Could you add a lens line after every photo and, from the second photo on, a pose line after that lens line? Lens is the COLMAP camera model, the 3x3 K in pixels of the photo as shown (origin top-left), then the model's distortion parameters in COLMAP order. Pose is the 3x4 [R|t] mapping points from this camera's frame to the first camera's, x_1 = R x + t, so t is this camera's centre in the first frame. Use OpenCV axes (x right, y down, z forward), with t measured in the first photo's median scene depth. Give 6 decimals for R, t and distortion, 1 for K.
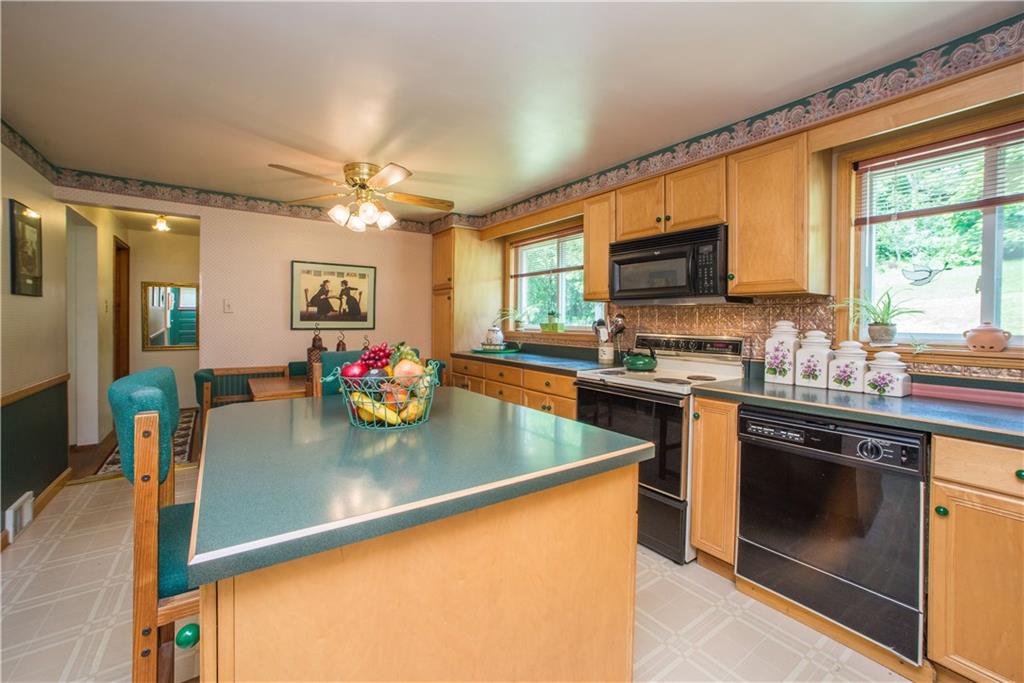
lens RADIAL K [[424.4, 0, 496.6], [0, 424.4, 321.6], [0, 0, 1]] dist [-0.042377, 0.027843]
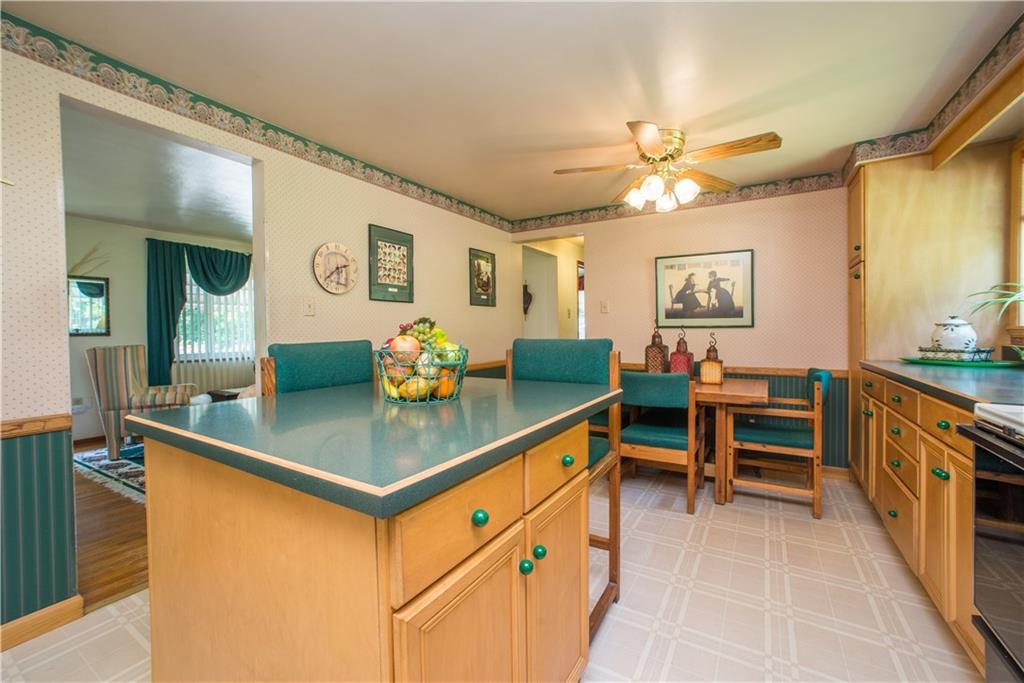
lens RADIAL K [[424.4, 0, 496.6], [0, 424.4, 321.6], [0, 0, 1]] dist [-0.042377, 0.027843]
pose [[0.423300, -0.027187, -0.905581, 0.235315], [0.007132, 0.999619, -0.026676, 0.026778], [0.905961, 0.004834, 0.423333, 0.239616]]
